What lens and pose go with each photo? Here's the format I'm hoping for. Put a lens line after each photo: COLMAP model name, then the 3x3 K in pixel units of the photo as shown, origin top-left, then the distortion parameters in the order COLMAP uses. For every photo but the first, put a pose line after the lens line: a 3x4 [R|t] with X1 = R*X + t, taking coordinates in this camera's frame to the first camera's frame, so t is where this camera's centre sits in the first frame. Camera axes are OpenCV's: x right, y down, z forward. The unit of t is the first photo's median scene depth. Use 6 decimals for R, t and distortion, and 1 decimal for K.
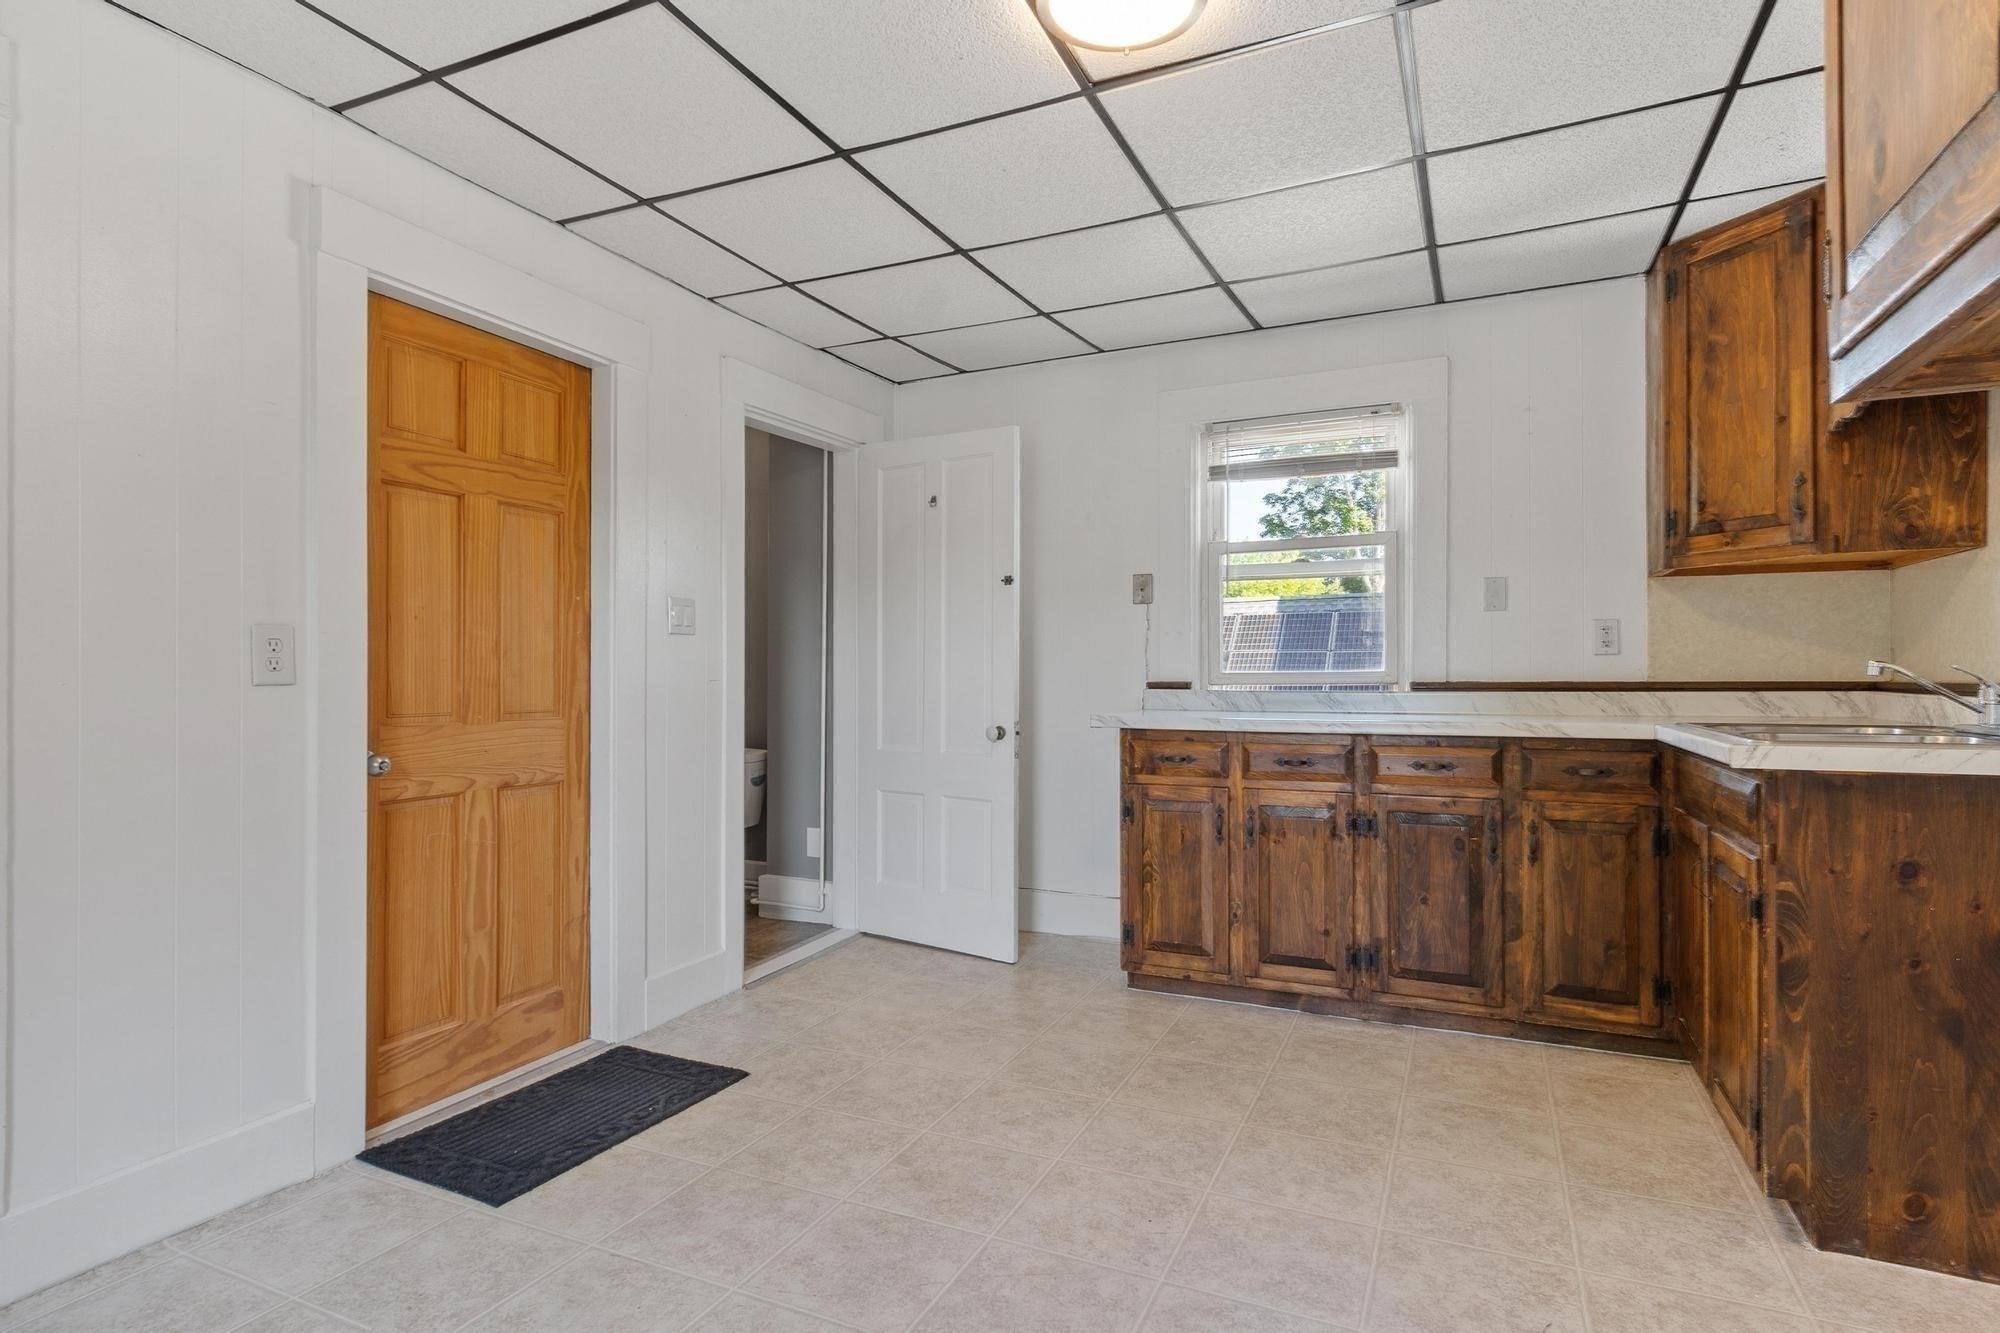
lens RADIAL K [[973.7, 0, 1050.6], [0, 973.7, 673.0], [0, 0, 1]] dist [0.002300, -0.002424]
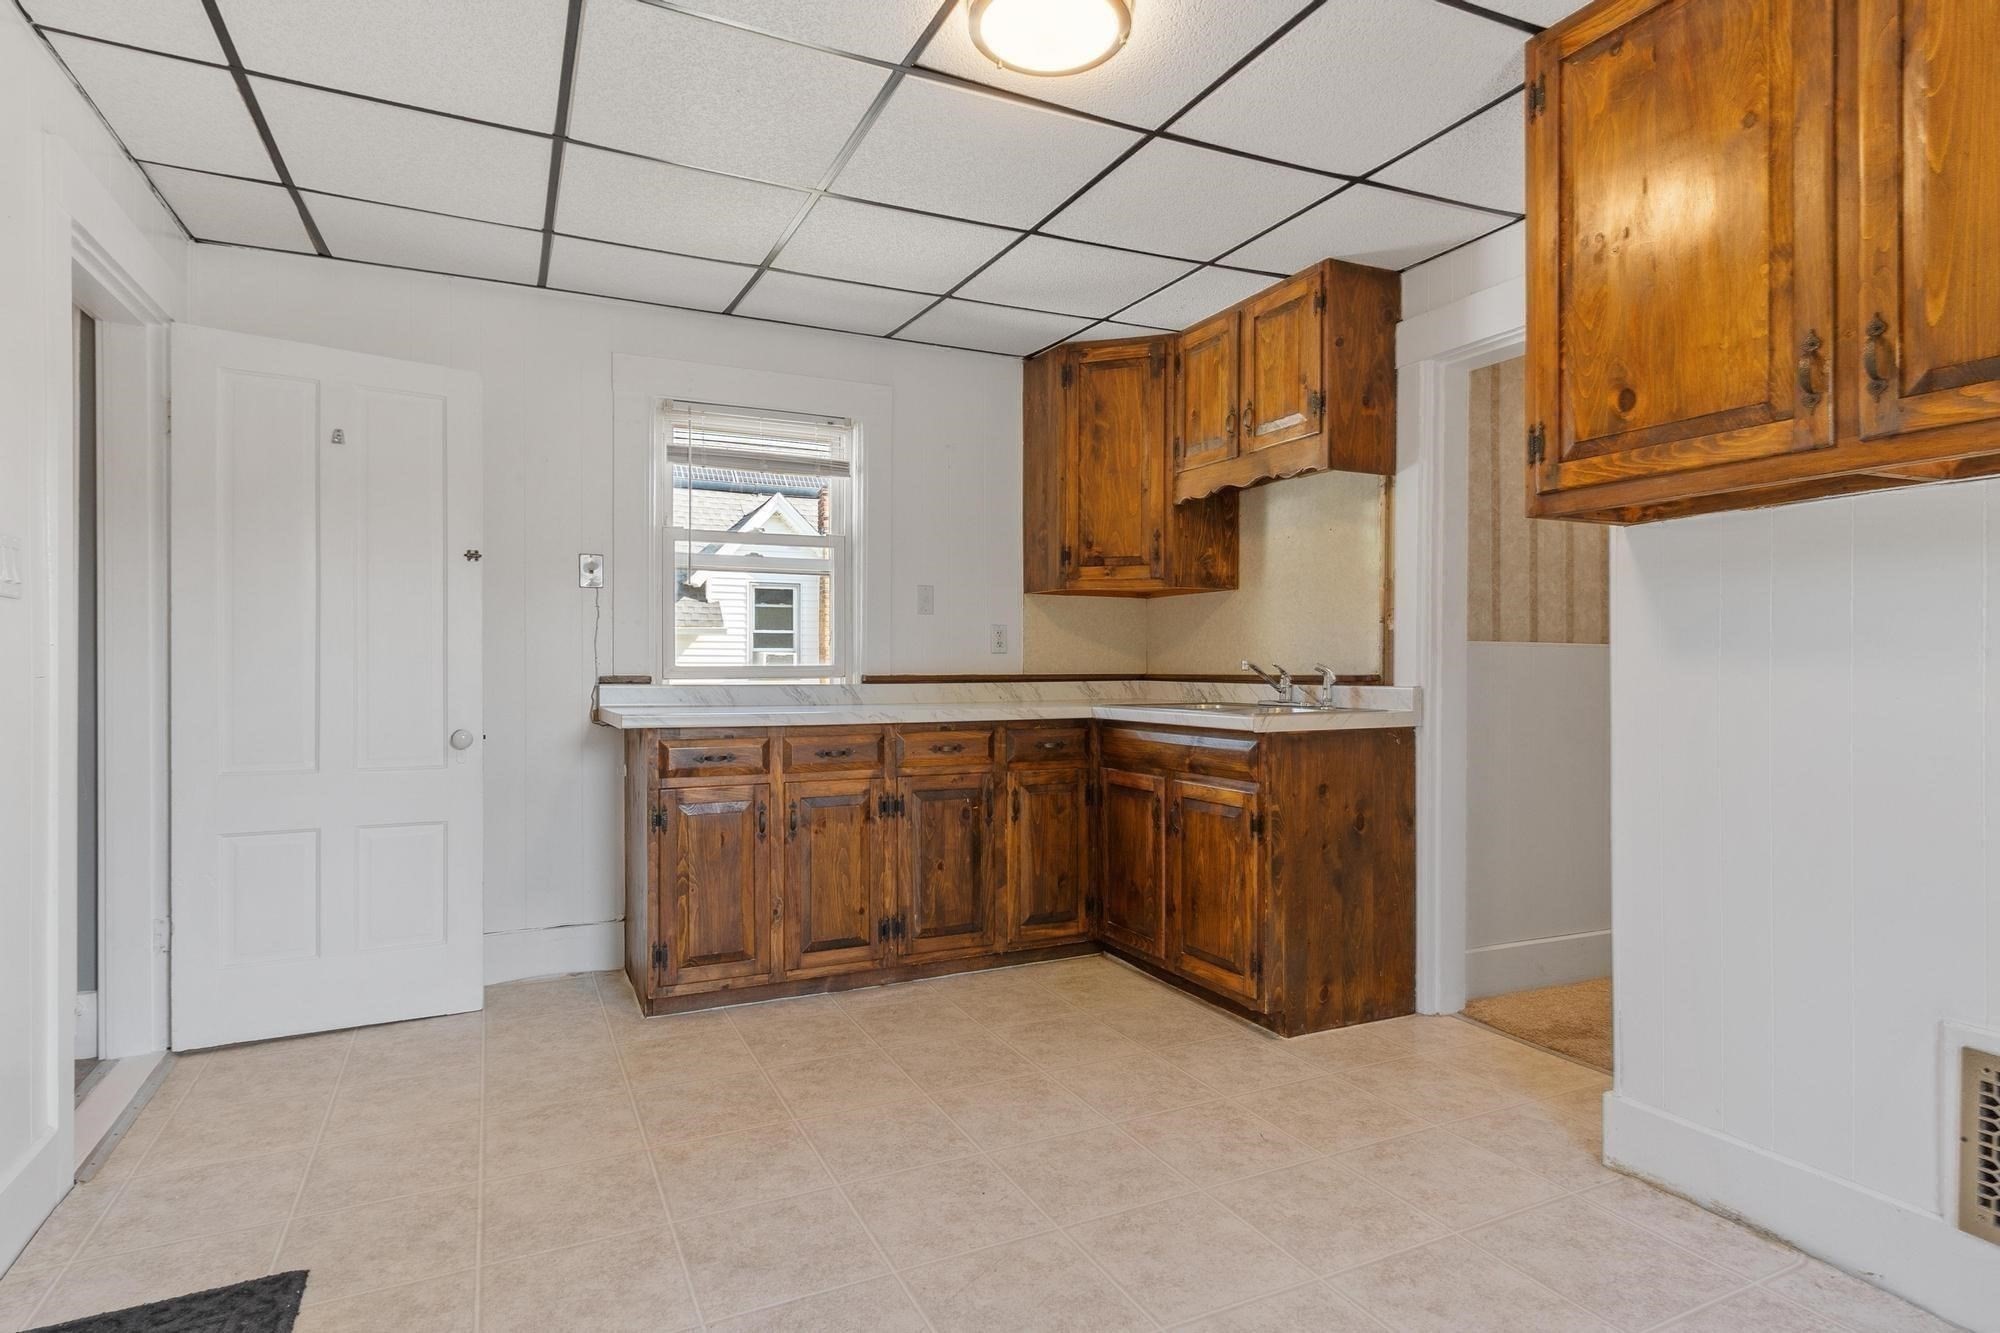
lens RADIAL K [[973.7, 0, 984.5], [0, 973.7, 673.1], [0, 0, 1]] dist [0.002300, -0.002424]
pose [[0.672381, -0.002362, 0.740201, -0.451535], [-0.003626, 0.999972, 0.006484, -0.000975], [-0.740196, -0.007043, 0.672354, 0.204063]]
